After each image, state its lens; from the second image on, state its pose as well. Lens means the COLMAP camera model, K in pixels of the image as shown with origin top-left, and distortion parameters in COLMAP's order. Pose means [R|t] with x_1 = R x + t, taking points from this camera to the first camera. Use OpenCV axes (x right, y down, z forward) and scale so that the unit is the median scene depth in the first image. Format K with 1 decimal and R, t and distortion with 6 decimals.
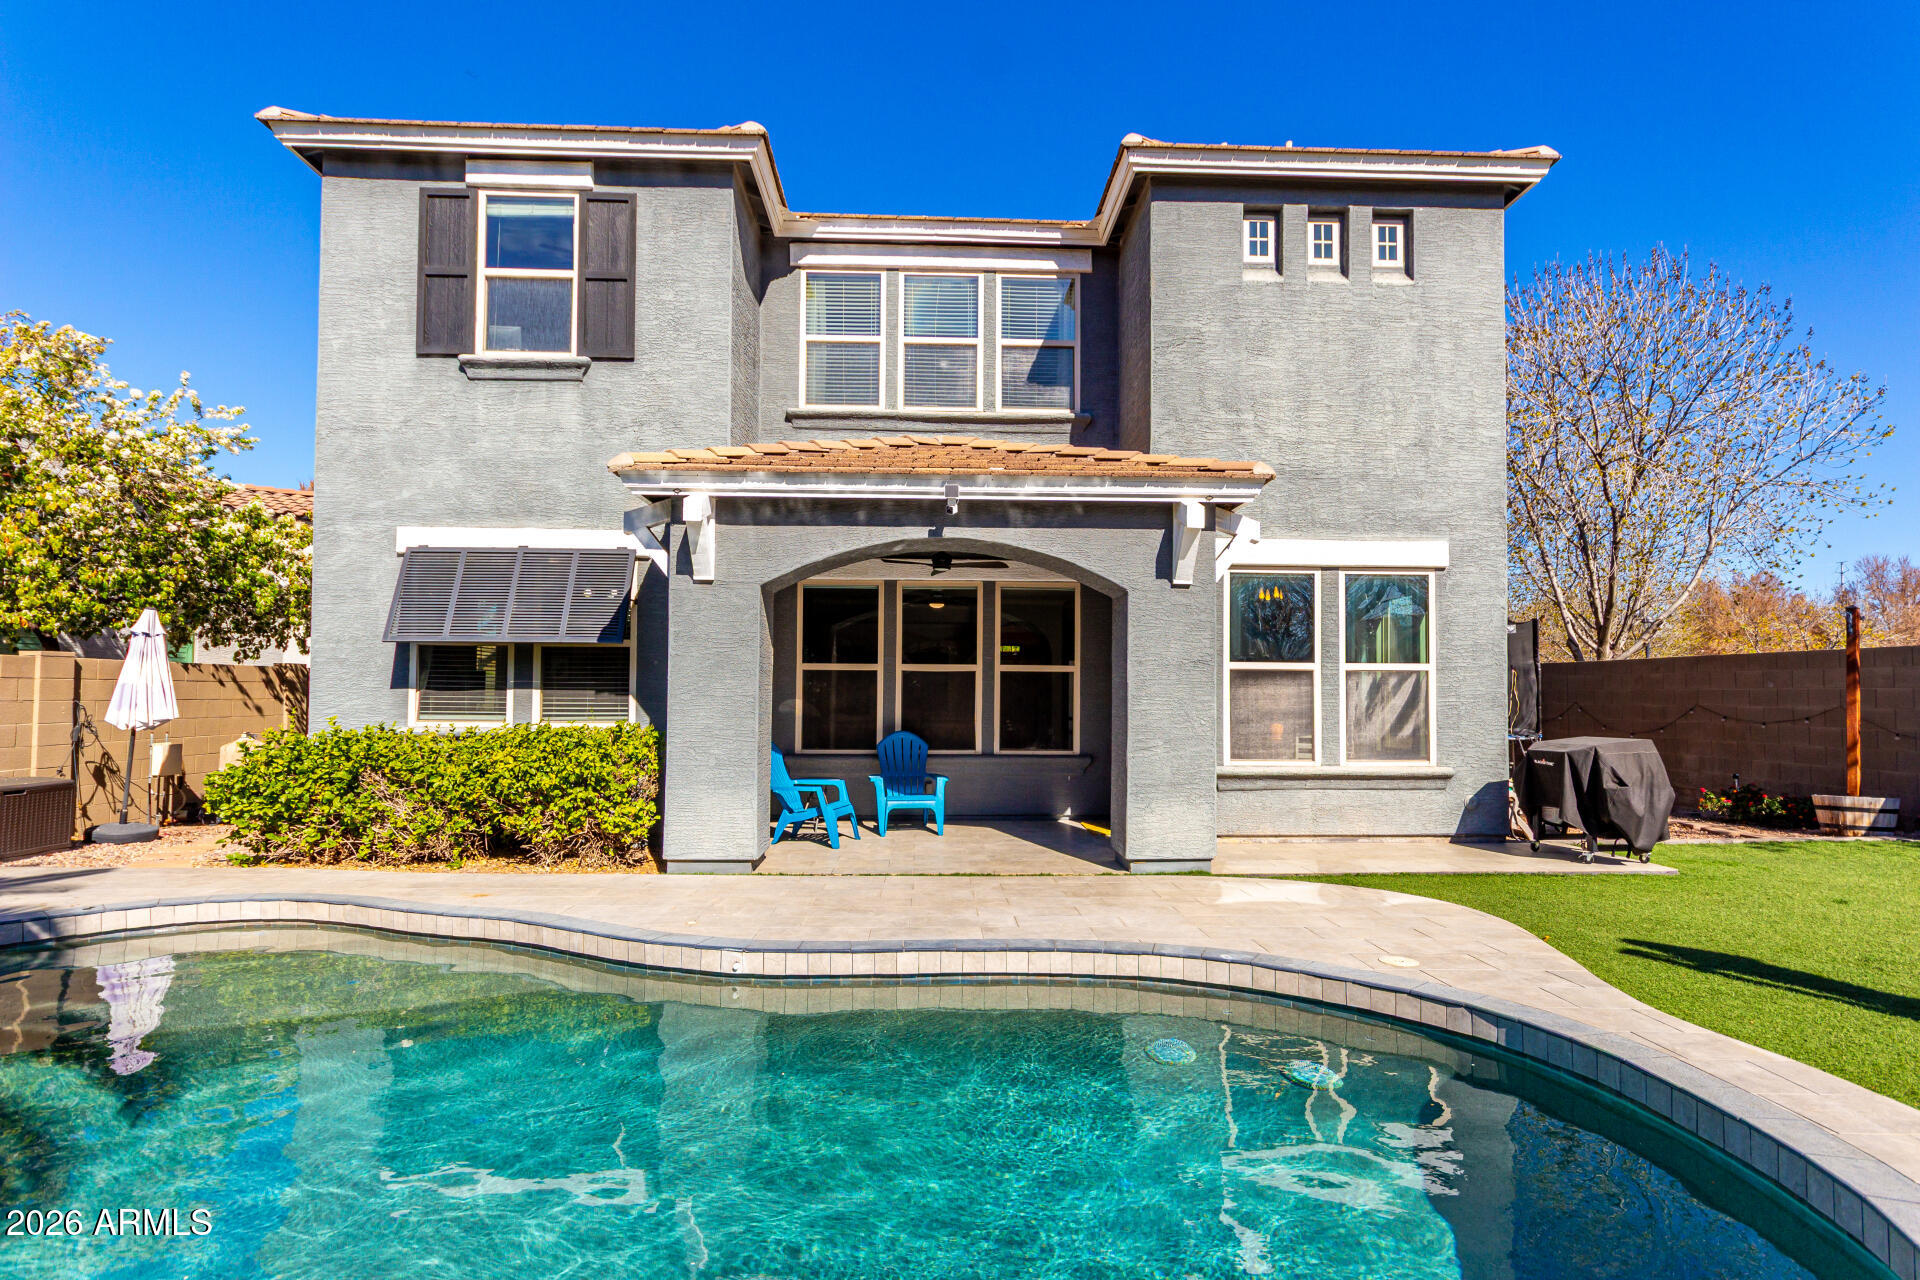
lens RADIAL K [[1045.9, 0, 960.0], [0, 1045.9, 640.0], [0, 0, 1]] dist [0.005015, 0.001181]
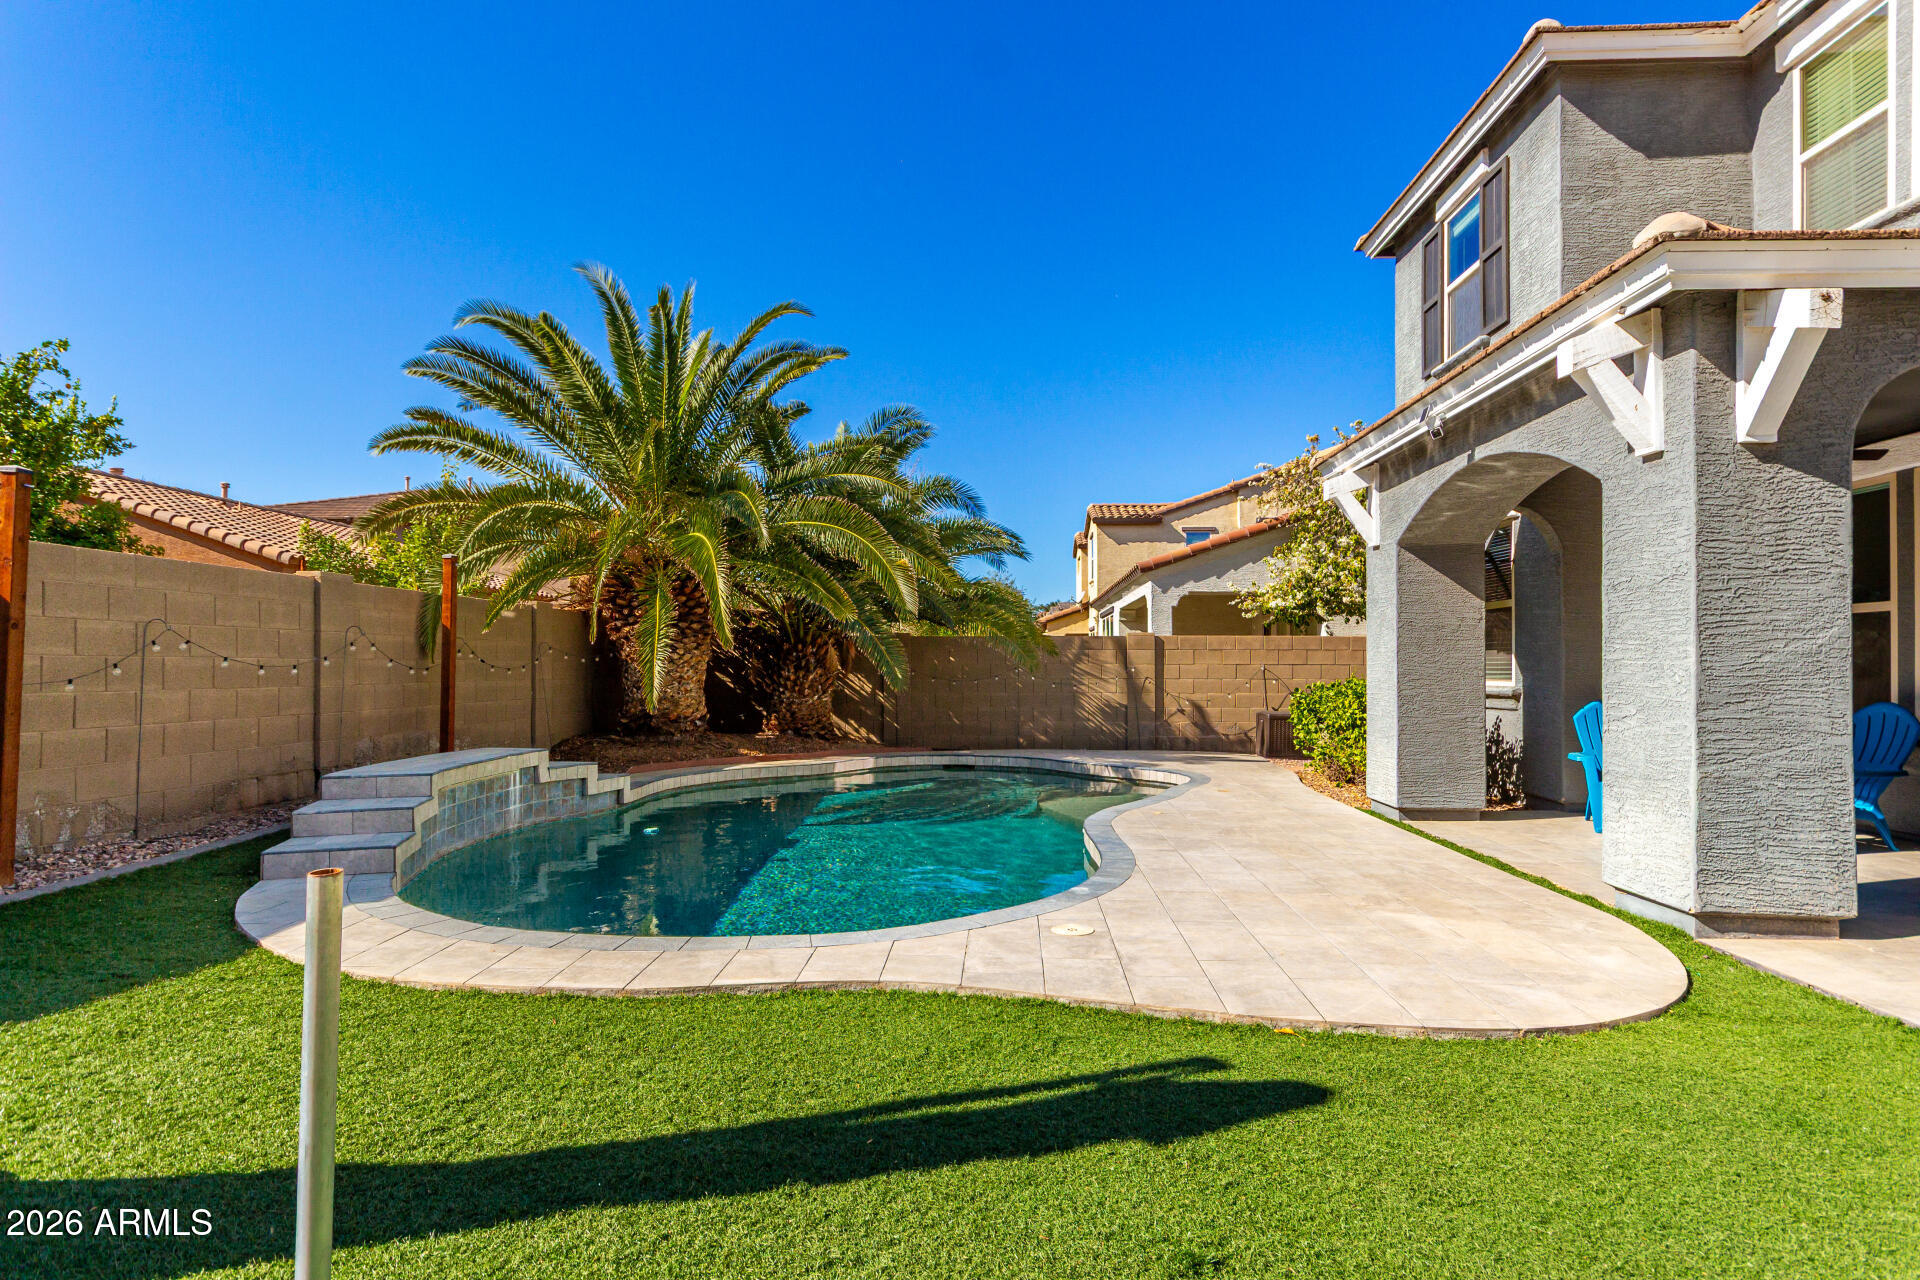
lens RADIAL K [[1045.9, 0, 960.0], [0, 1045.9, 640.0], [0, 0, 1]] dist [0.005015, 0.001181]
pose [[-0.123071, -0.023133, -0.992128, 0.743357], [0.035424, 0.998989, -0.027687, 0.047096], [0.991765, -0.038553, -0.122127, 0.587720]]
